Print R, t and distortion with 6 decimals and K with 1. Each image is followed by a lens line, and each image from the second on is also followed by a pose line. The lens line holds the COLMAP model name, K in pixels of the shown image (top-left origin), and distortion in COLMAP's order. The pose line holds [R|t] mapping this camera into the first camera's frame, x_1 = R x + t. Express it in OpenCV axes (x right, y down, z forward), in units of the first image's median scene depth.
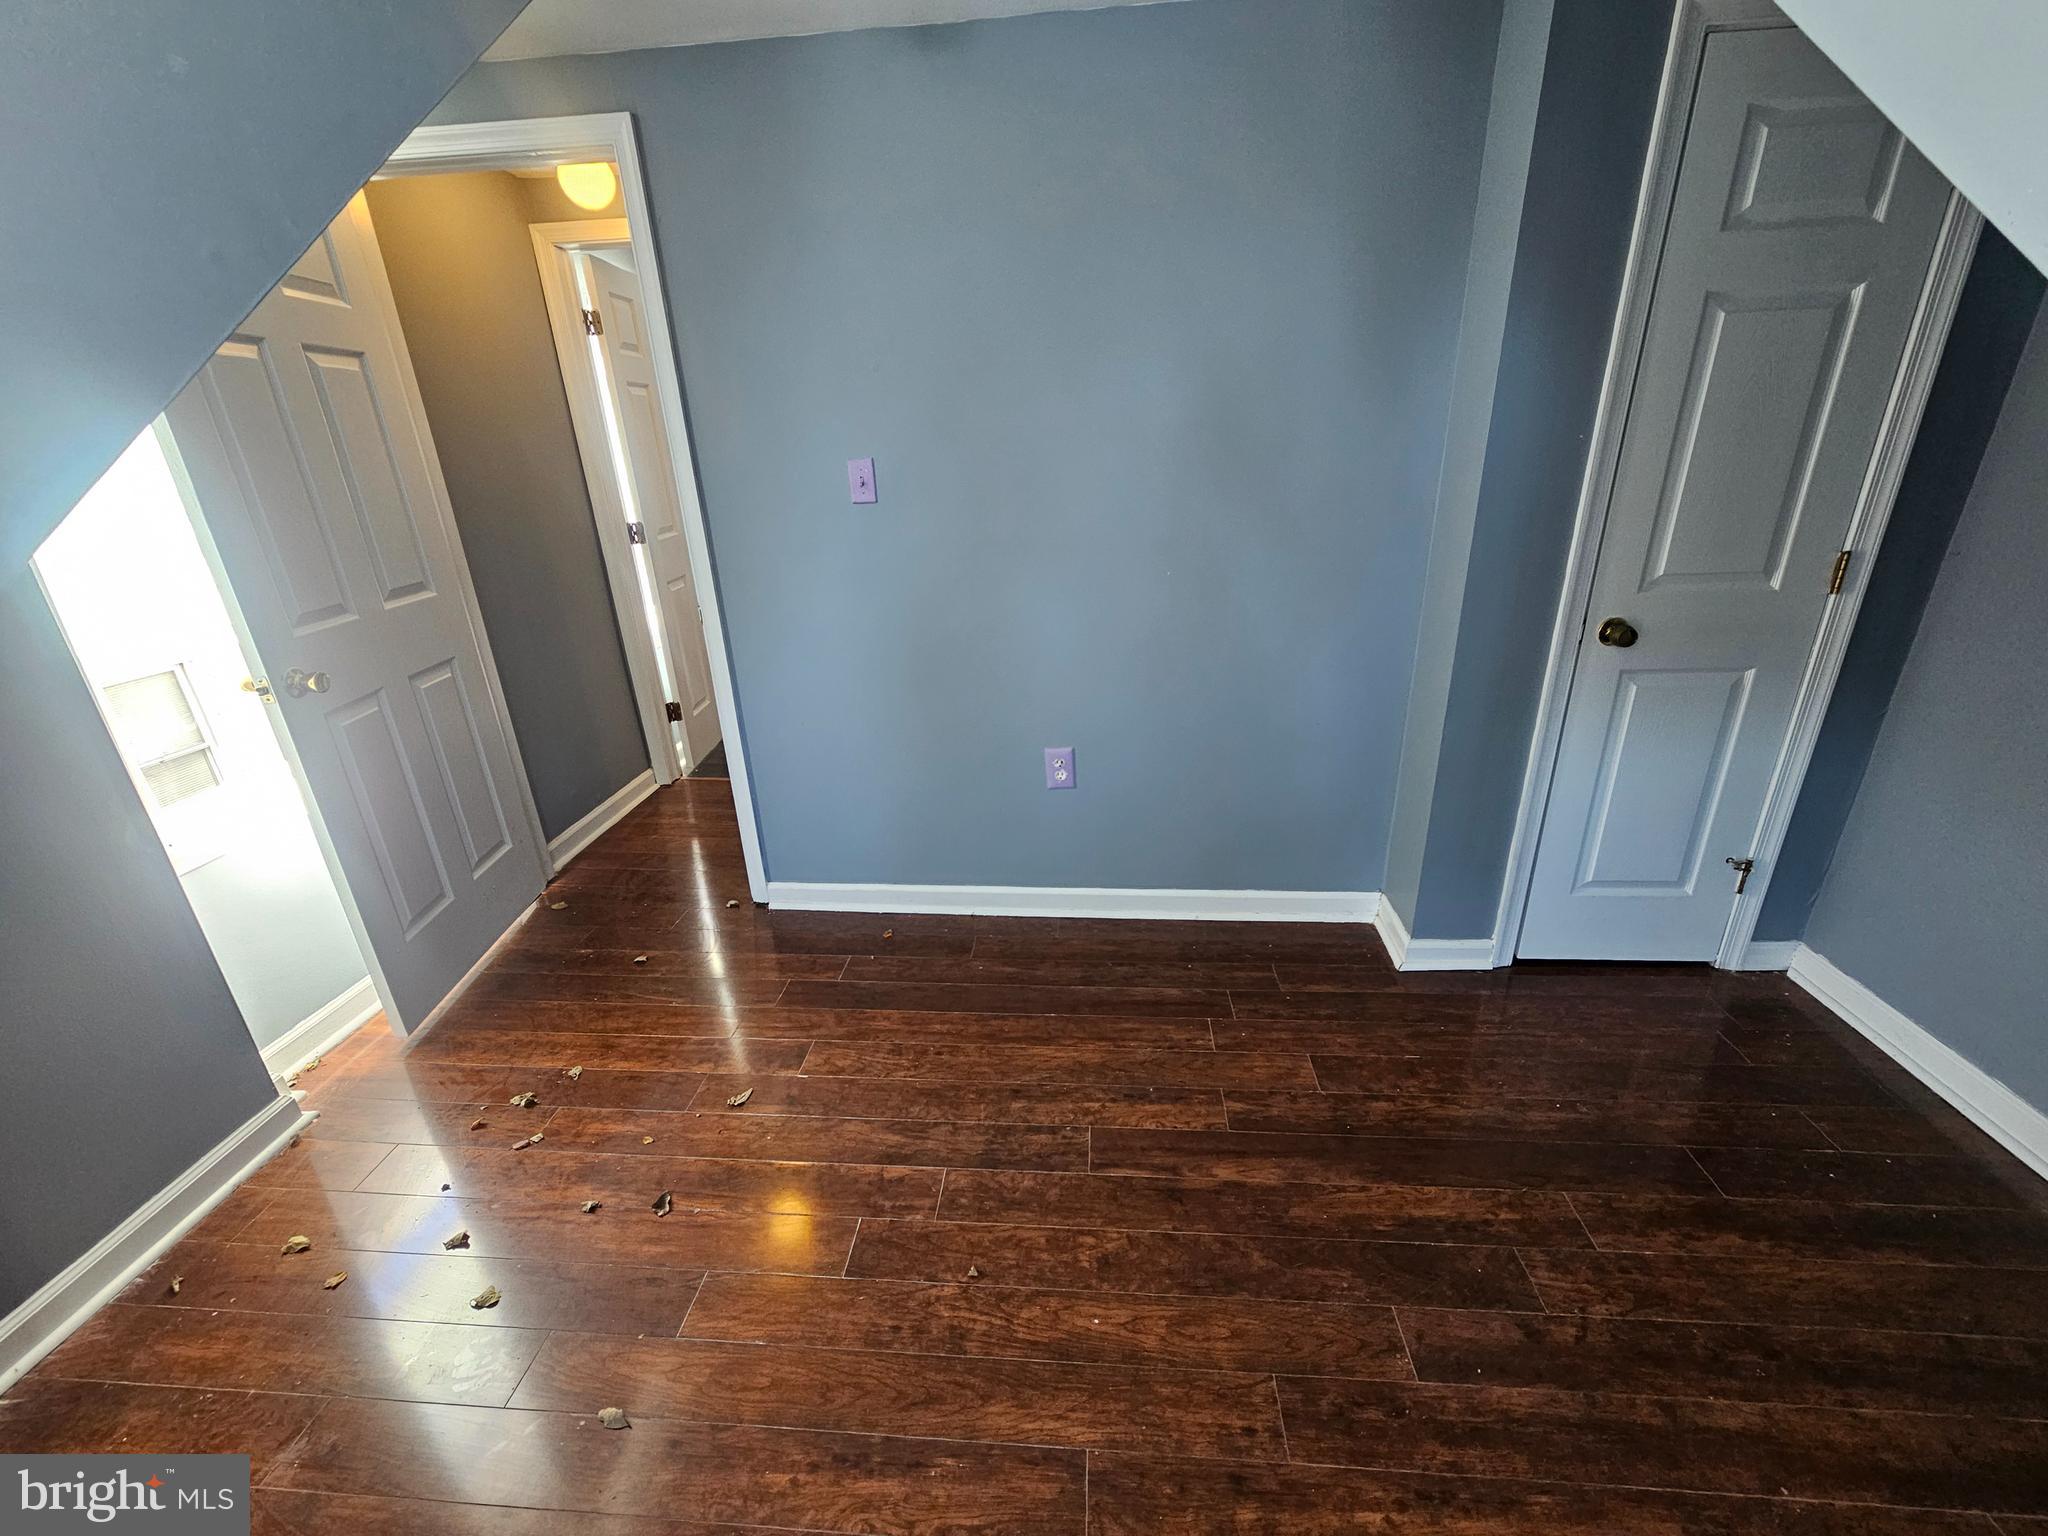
lens RADIAL K [[837.1, 0, 1029.8], [0, 837.1, 767.8], [0, 0, 1]] dist [-0.001401, -0.000228]
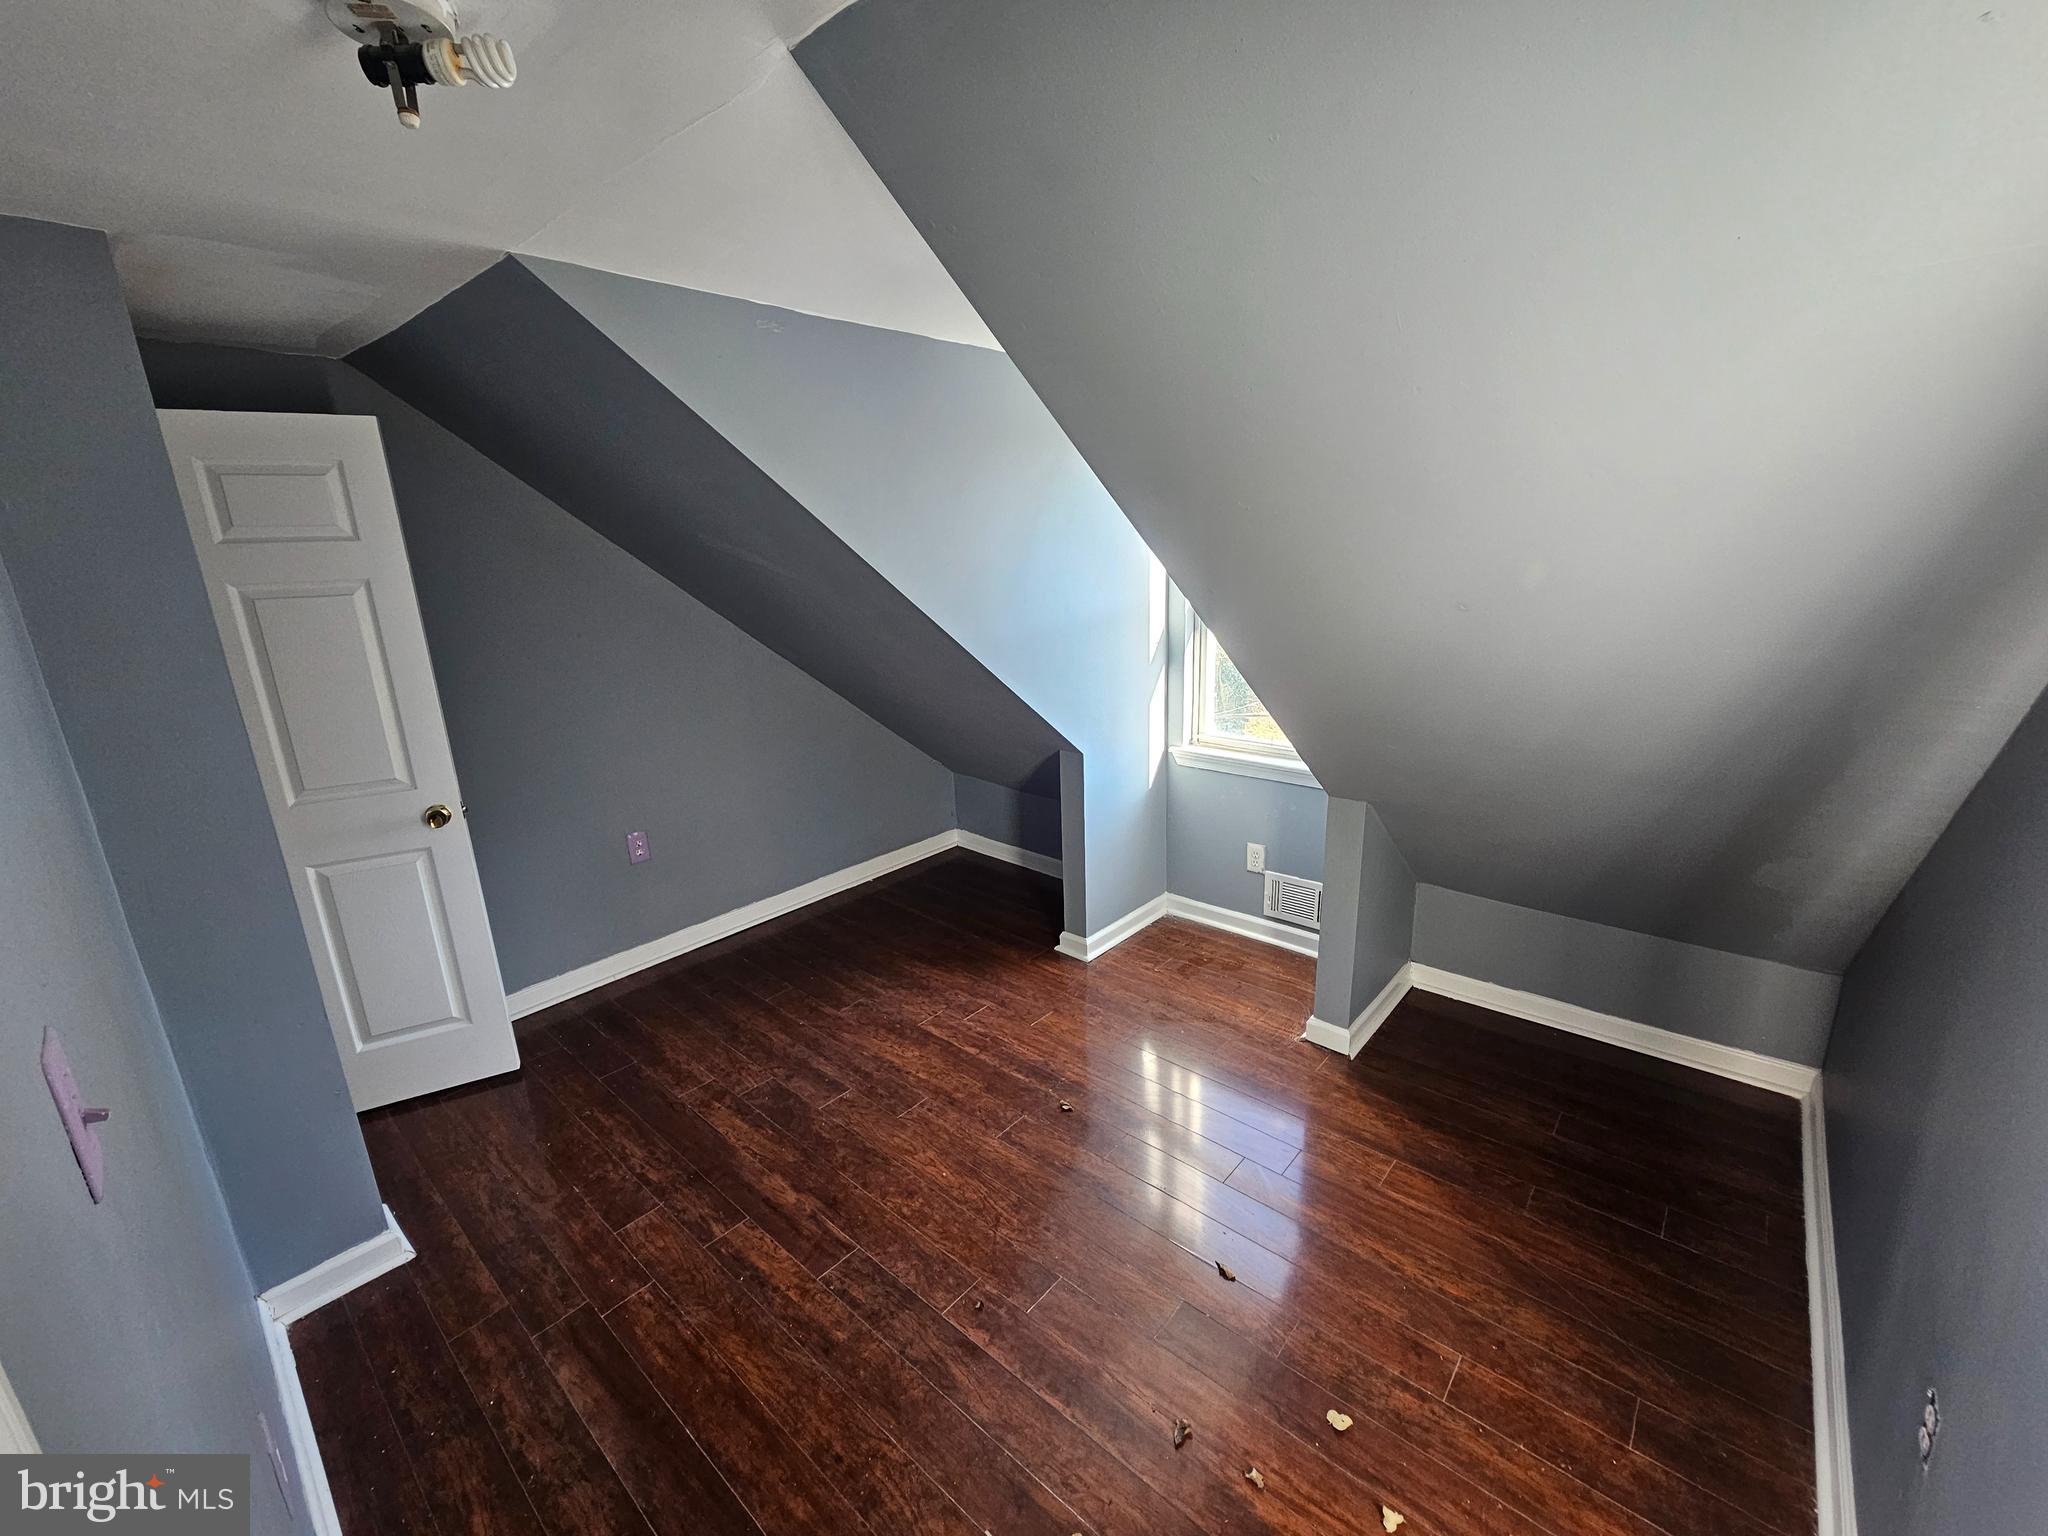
lens RADIAL K [[837.1, 0, 1028.8], [0, 837.1, 767.5], [0, 0, 1]] dist [-0.001401, -0.000228]
pose [[-0.802268, -0.101819, 0.588217, -0.778538], [0.270372, 0.816518, 0.510096, -0.642641], [-0.532227, 0.568271, -0.627537, 1.249033]]
